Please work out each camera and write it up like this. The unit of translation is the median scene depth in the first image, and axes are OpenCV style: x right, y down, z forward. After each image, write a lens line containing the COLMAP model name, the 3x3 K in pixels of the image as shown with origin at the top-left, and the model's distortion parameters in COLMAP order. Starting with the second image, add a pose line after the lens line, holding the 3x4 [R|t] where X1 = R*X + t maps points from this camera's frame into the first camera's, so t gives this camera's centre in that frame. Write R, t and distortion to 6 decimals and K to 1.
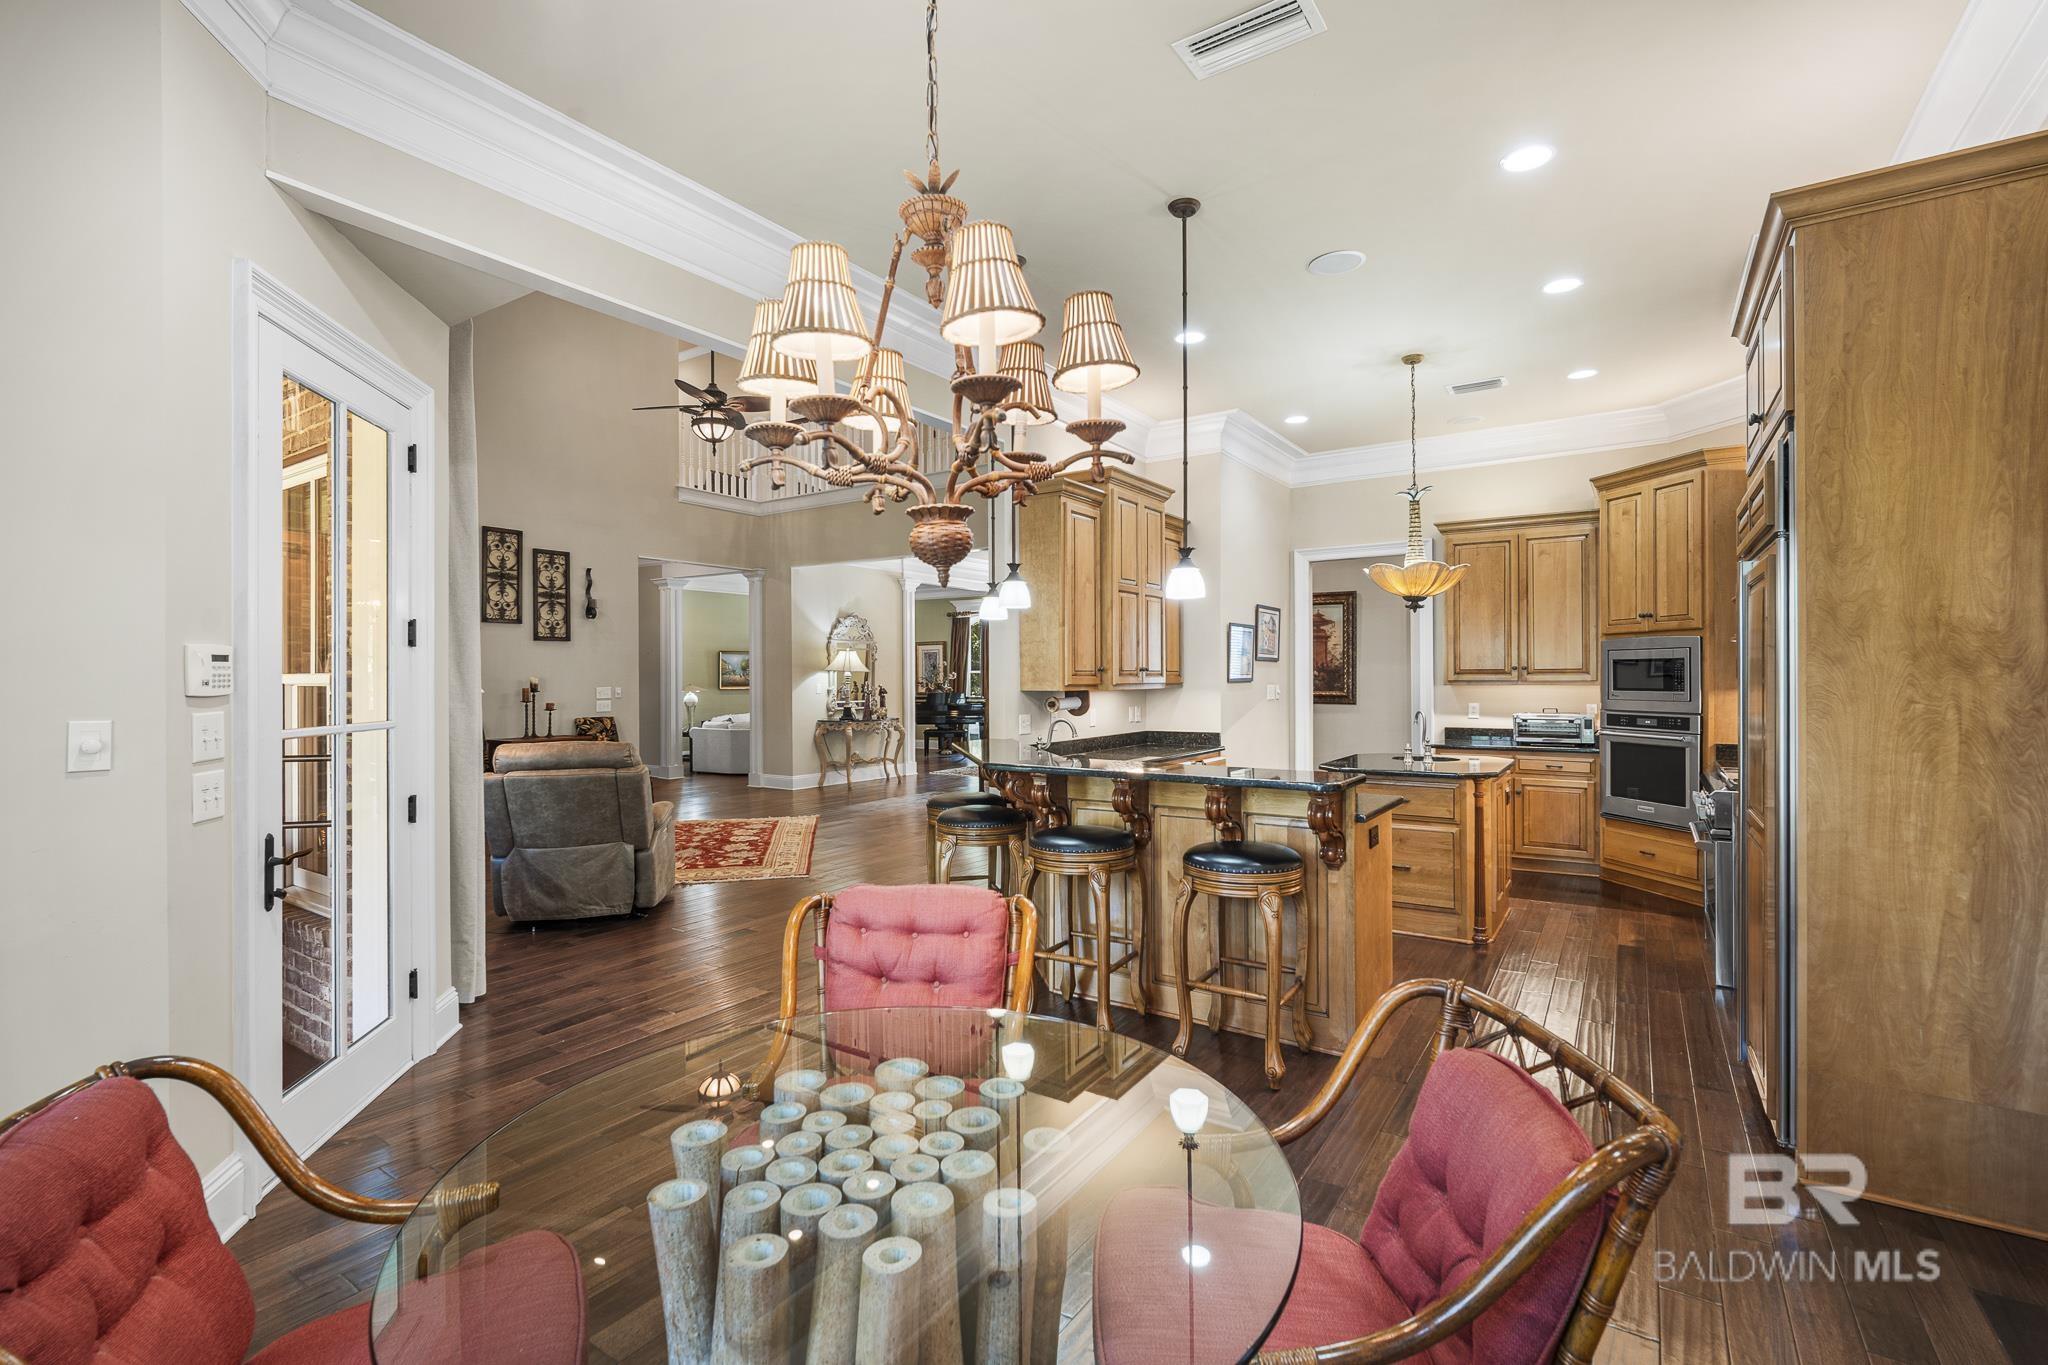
lens RADIAL K [[904.9, 0, 1022.2], [0, 904.9, 668.2], [0, 0, 1]] dist [-0.001205, -0.000101]
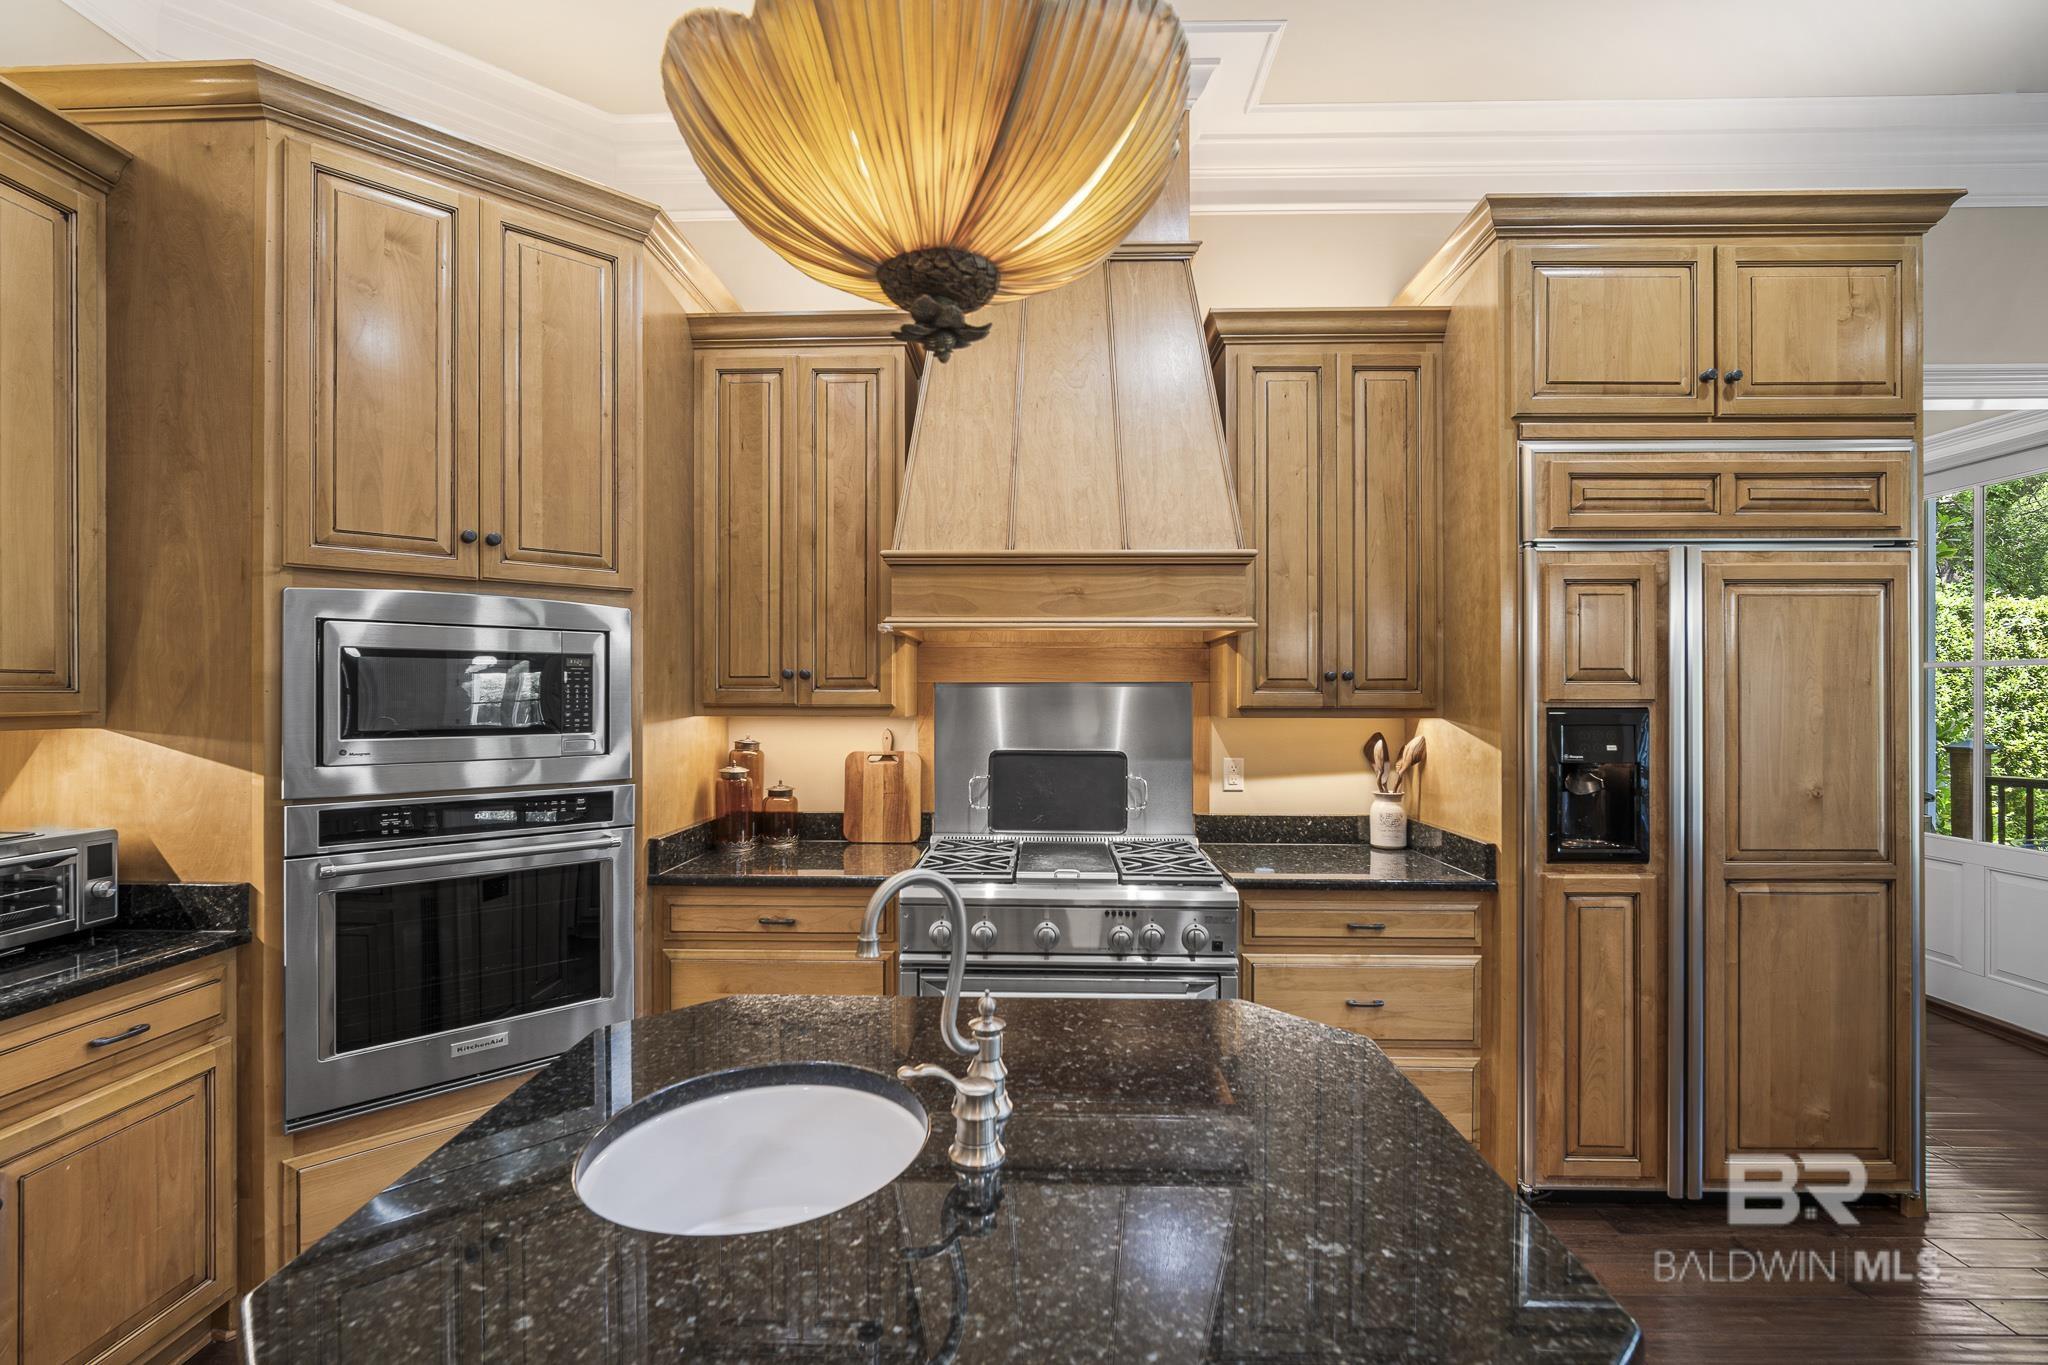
lens RADIAL K [[941.1, 0, 1028.3], [0, 941.1, 648.2], [0, 0, 1]] dist [0.000776, 0.000120]
pose [[-0.538407, 0.008632, 0.842641, 0.226963], [-0.004622, 0.999902, -0.013196, -0.000430], [-0.842672, -0.010999, -0.538314, 0.963031]]
